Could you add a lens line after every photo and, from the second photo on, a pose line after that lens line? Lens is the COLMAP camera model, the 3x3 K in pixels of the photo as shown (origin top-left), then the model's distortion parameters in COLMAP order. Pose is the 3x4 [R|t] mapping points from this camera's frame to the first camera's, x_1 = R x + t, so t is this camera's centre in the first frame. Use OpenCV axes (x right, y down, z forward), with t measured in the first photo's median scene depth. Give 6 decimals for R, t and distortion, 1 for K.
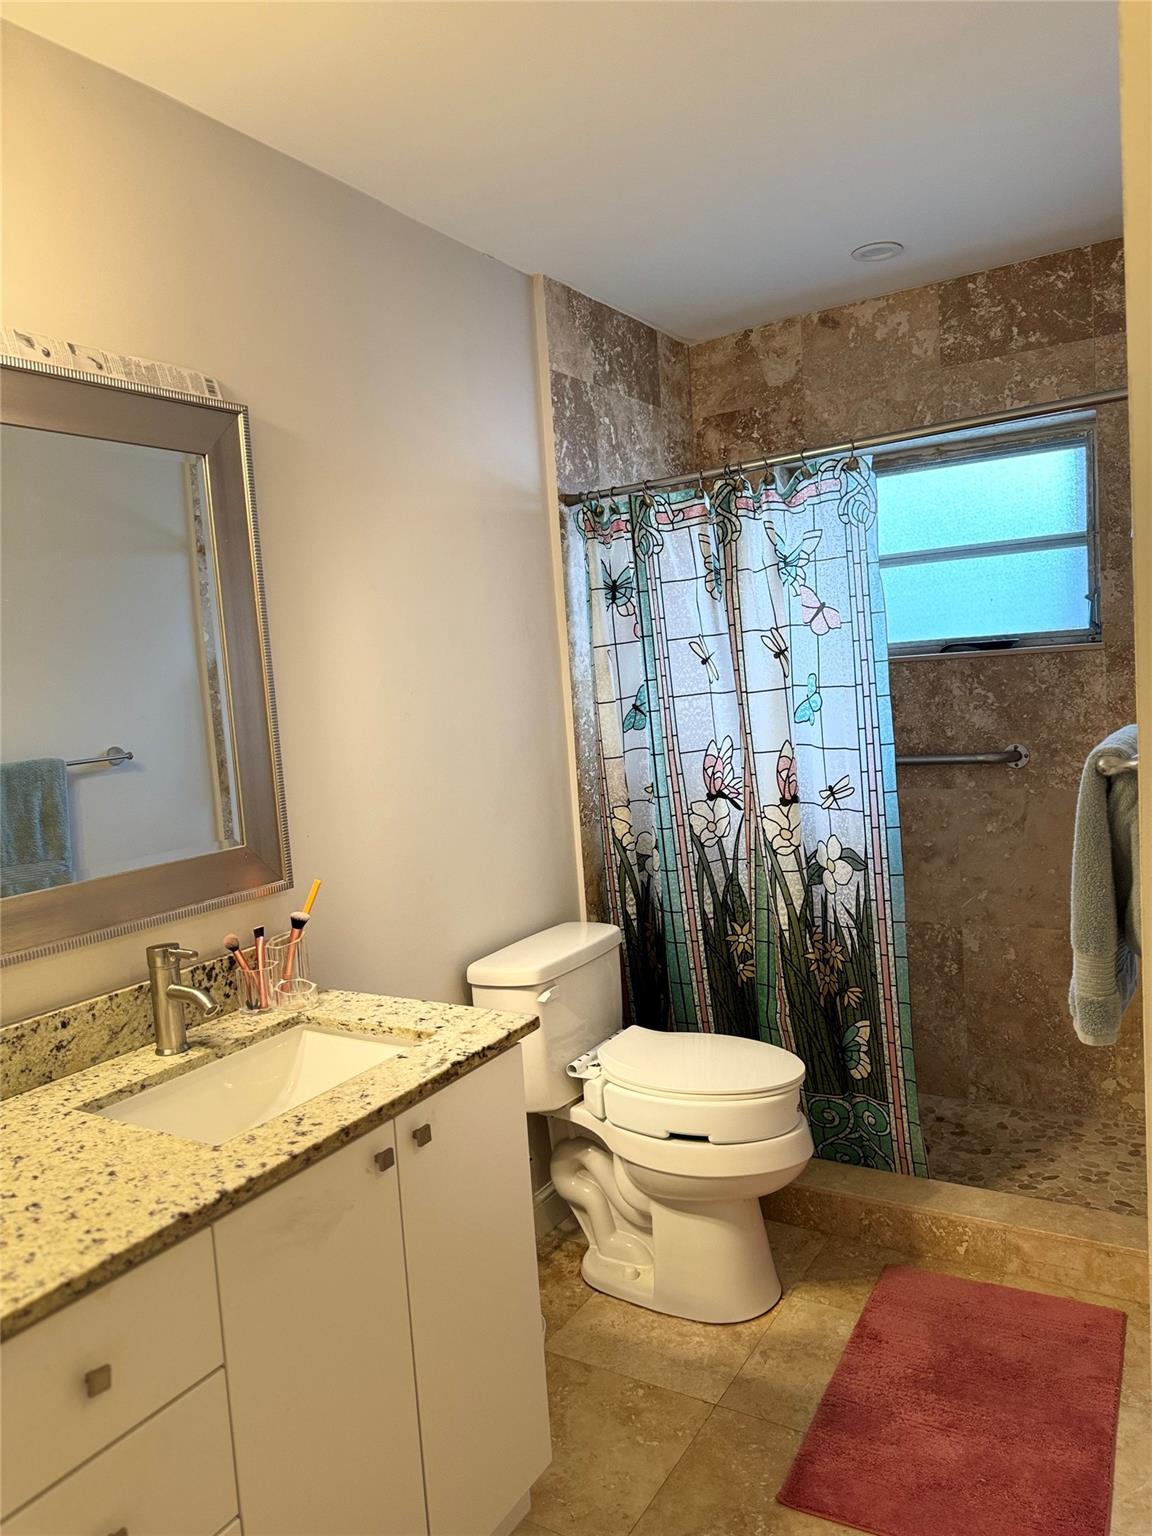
lens RADIAL K [[1063.4, 0, 576.0], [0, 1063.4, 768.0], [0, 0, 1]] dist [-0.017288, -0.002434]
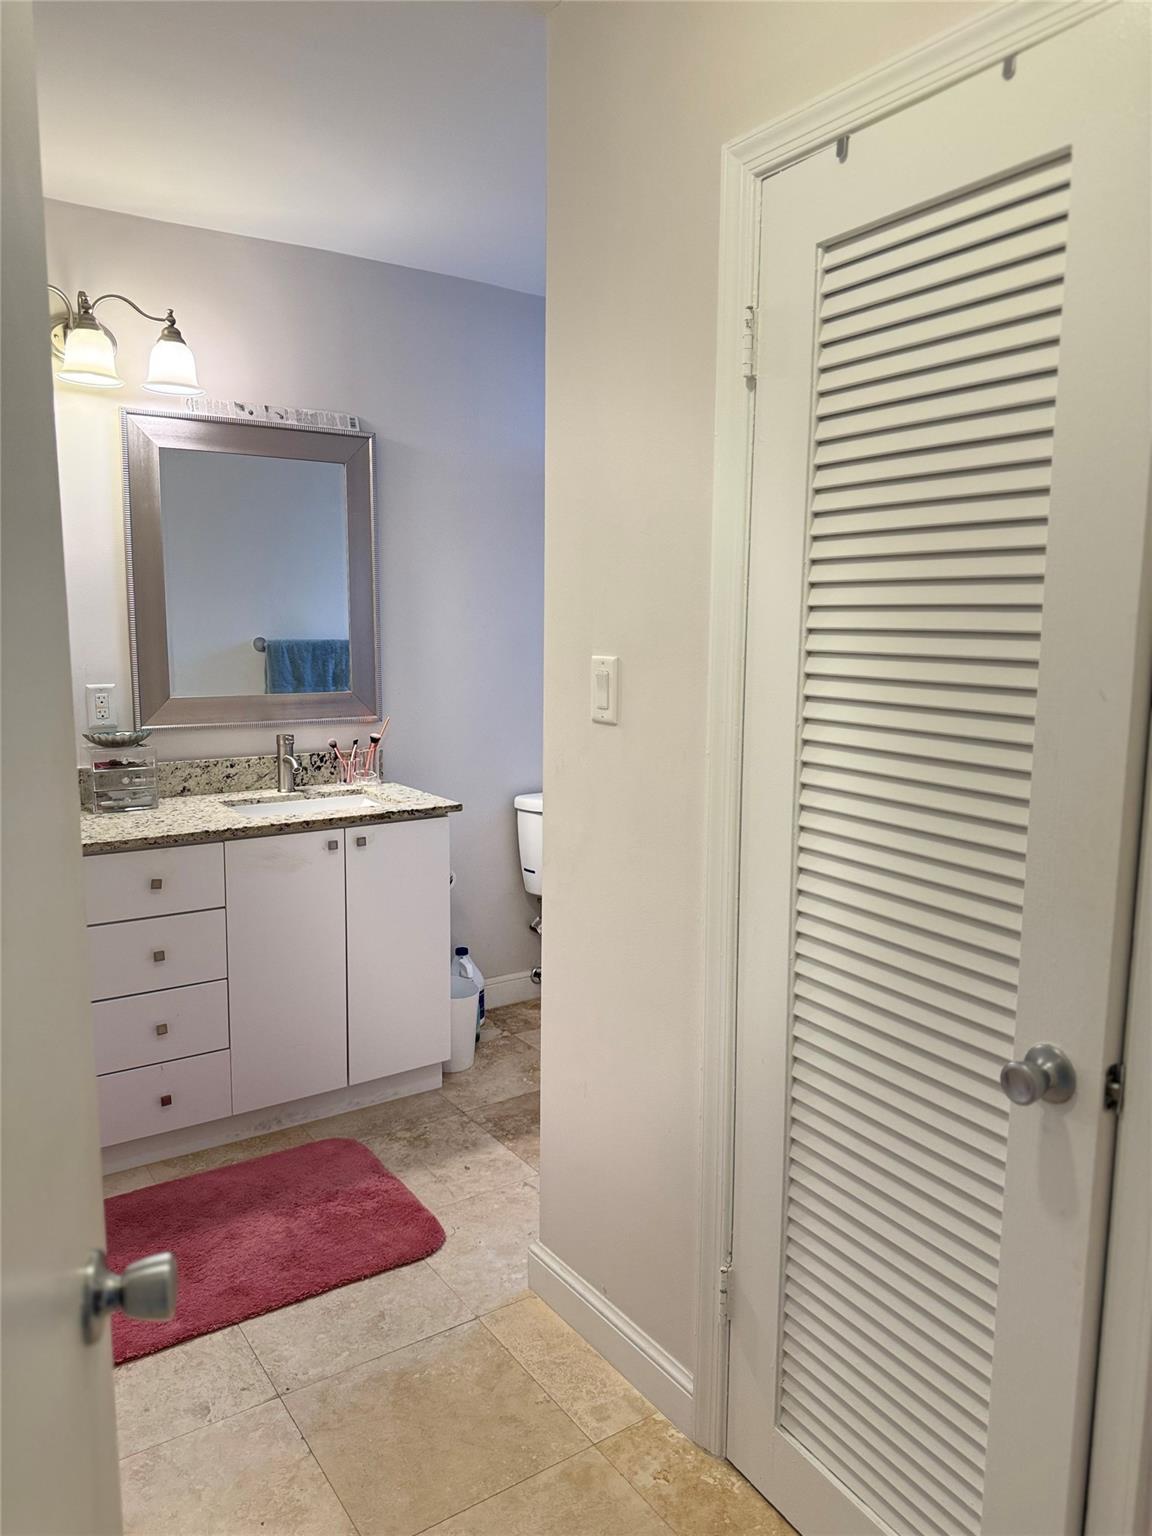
lens RADIAL K [[1086.6, 0, 576.0], [0, 1086.6, 768.0], [0, 0, 1]] dist [0.105197, -0.137297]
pose [[0.900955, 0.135768, -0.412126, 0.882039], [-0.109084, 0.990155, 0.087718, -0.000161], [0.419978, -0.034073, 0.906894, -0.543167]]
